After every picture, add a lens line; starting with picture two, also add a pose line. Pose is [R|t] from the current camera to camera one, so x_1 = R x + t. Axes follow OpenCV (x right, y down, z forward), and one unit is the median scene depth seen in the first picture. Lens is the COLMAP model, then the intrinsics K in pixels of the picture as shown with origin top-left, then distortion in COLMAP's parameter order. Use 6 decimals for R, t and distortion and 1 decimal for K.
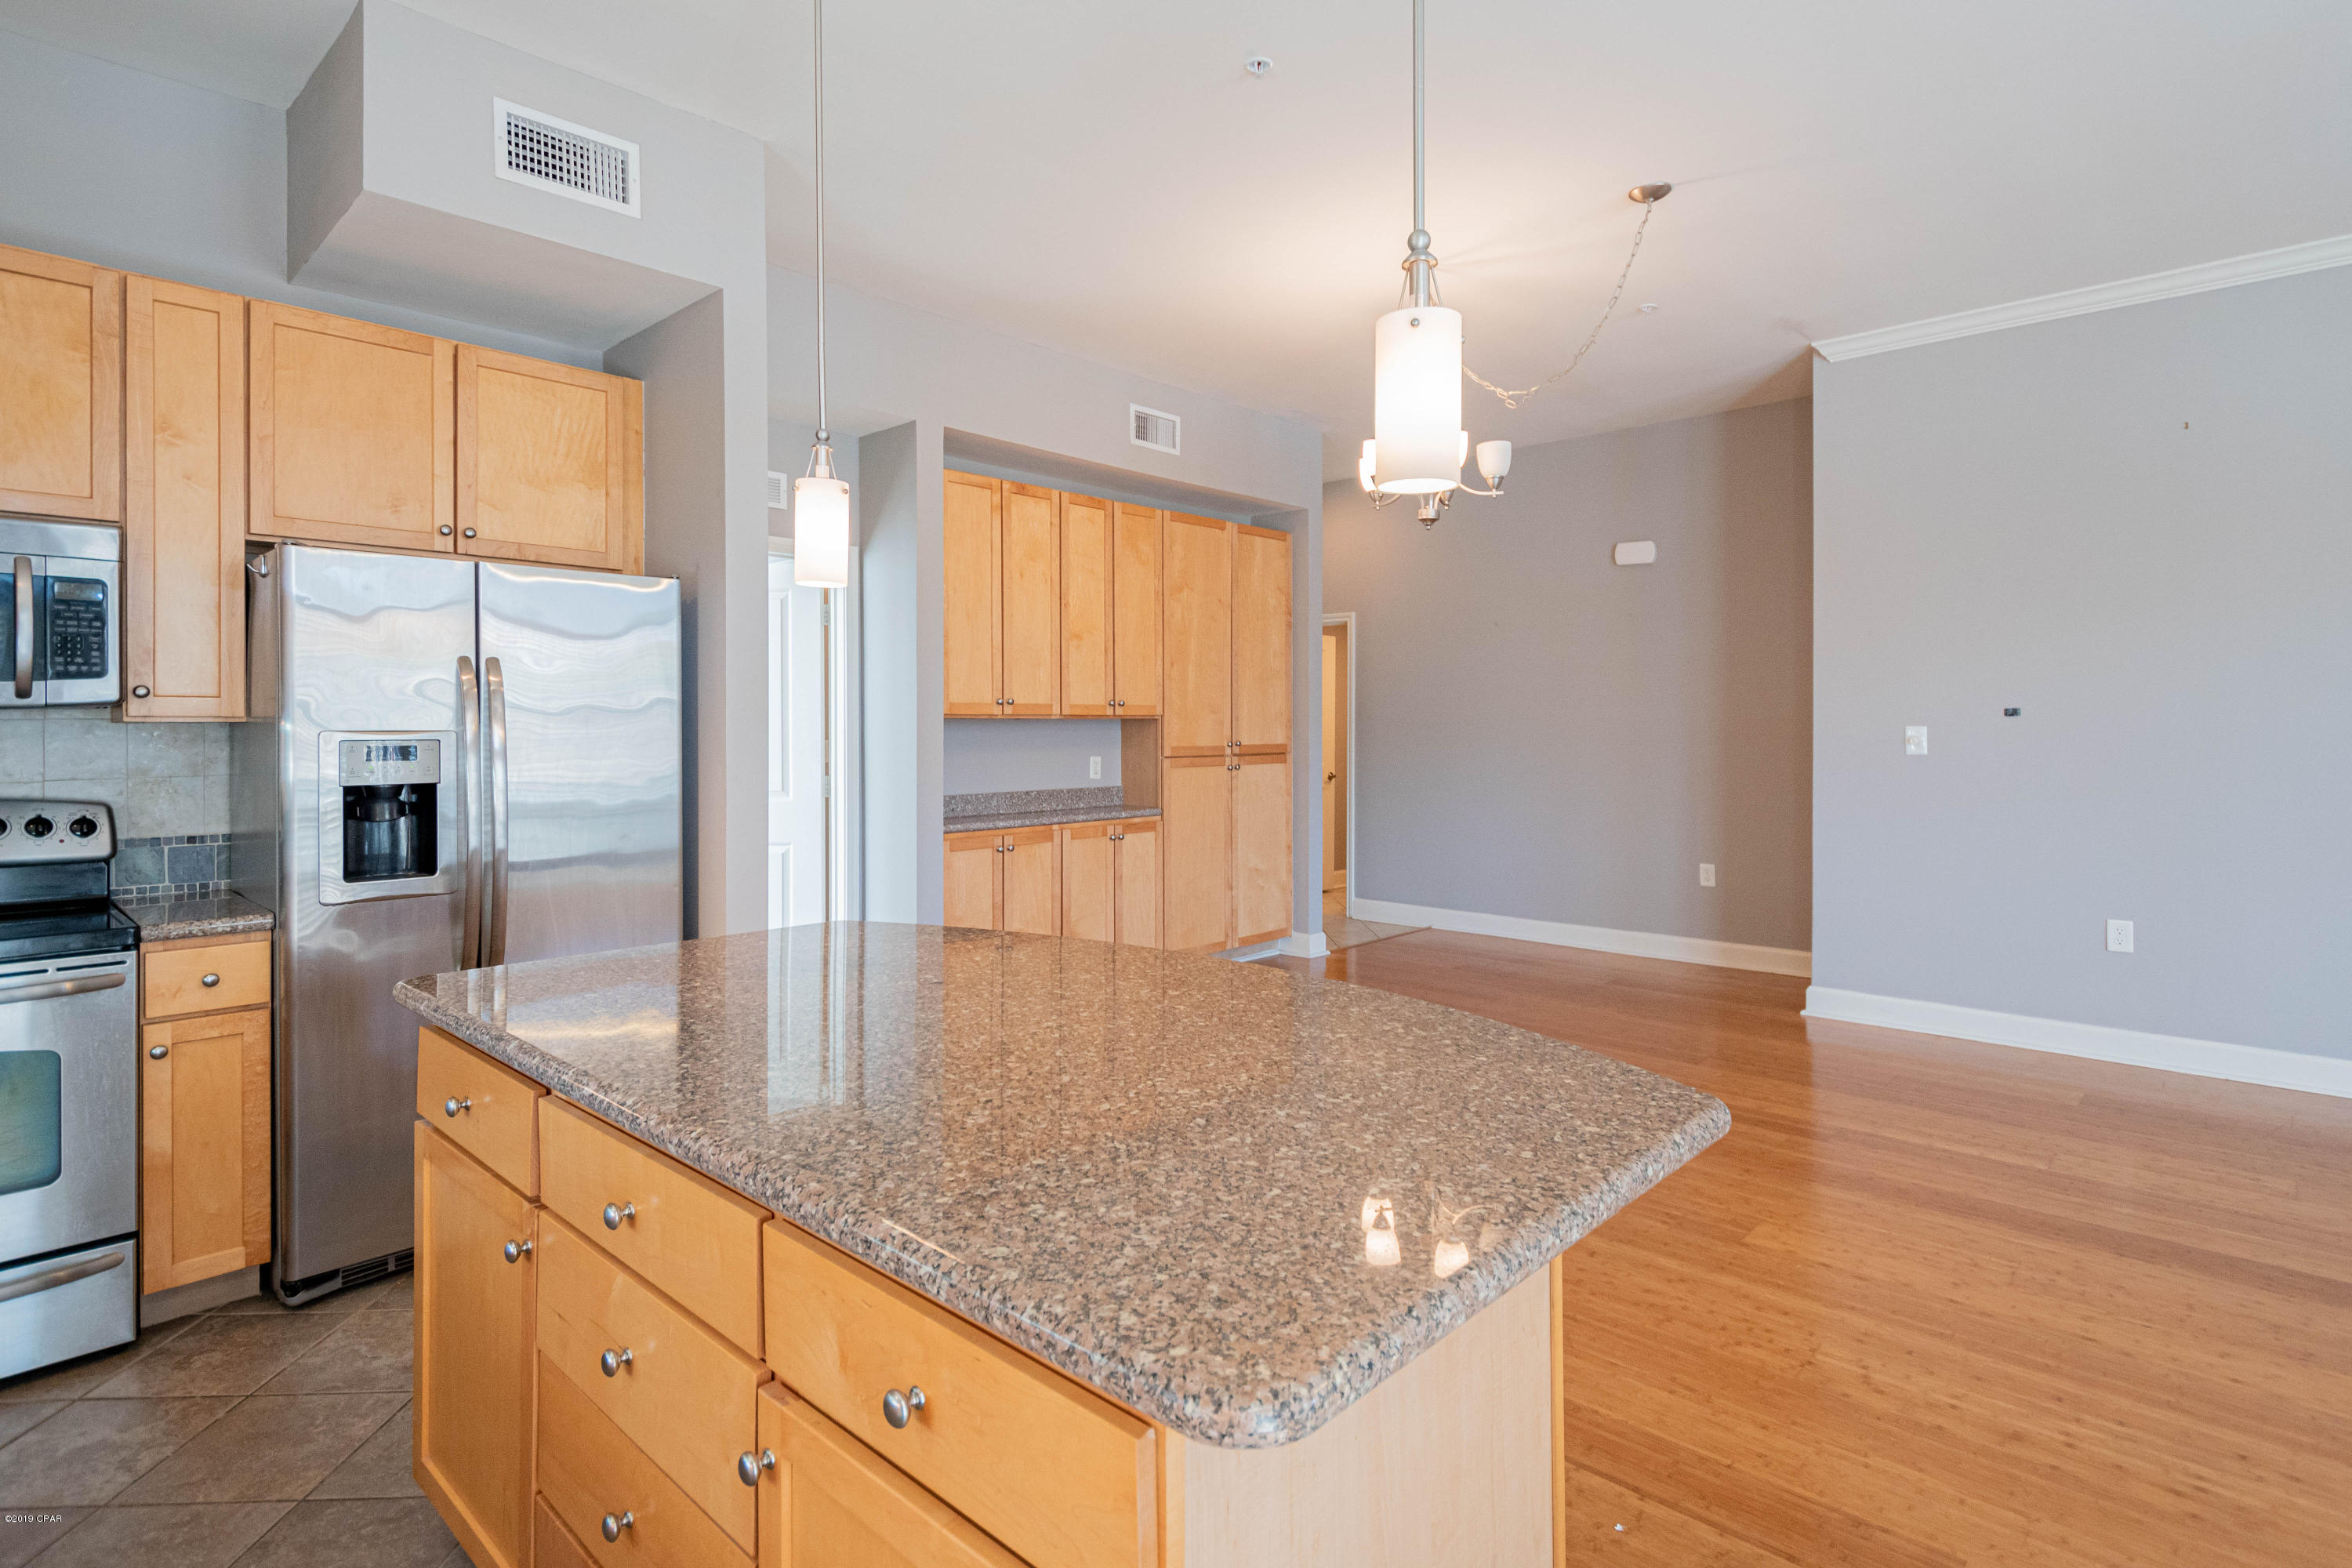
lens RADIAL K [[1178.7, 0, 1161.2], [0, 1178.7, 710.3], [0, 0, 1]] dist [-0.001606, -0.007228]
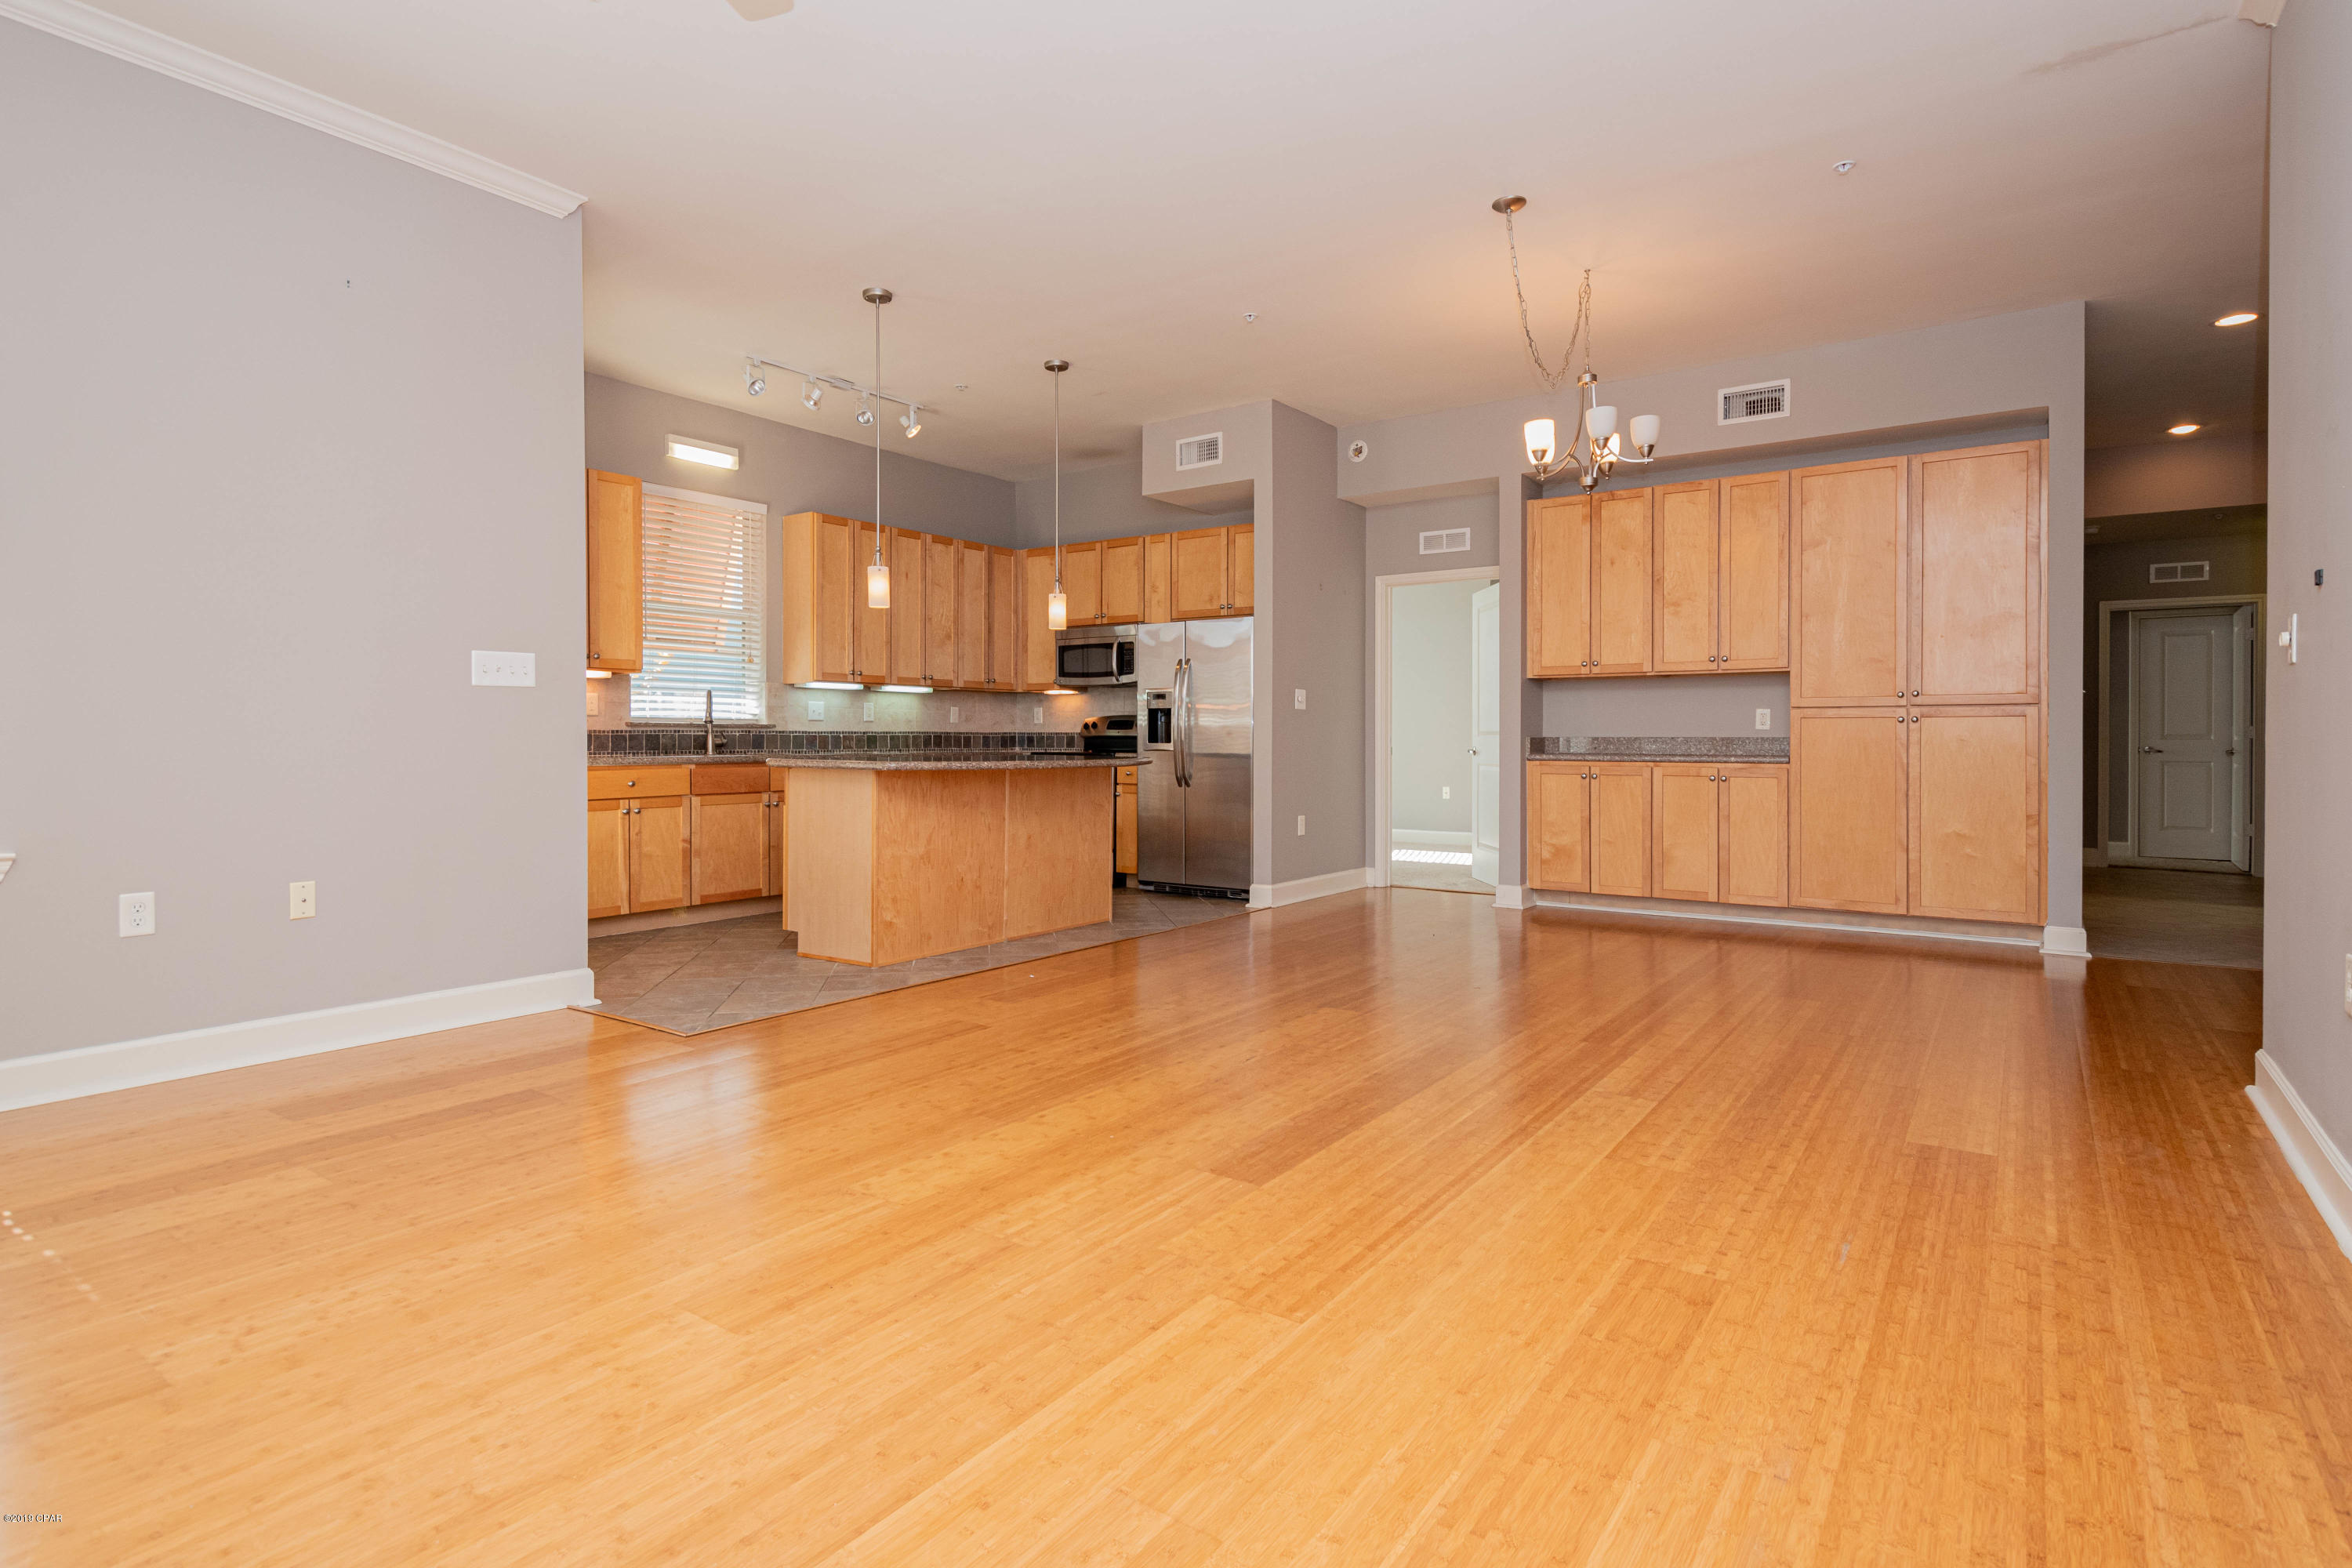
lens RADIAL K [[1178.7, 0, 1186.5], [0, 1178.7, 749.5], [0, 0, 1]] dist [-0.001606, -0.007228]
pose [[0.128033, 0.009316, -0.991726, 1.397090], [0.010307, 0.999889, 0.010723, 0.087996], [0.991716, -0.011595, 0.127923, 0.480320]]
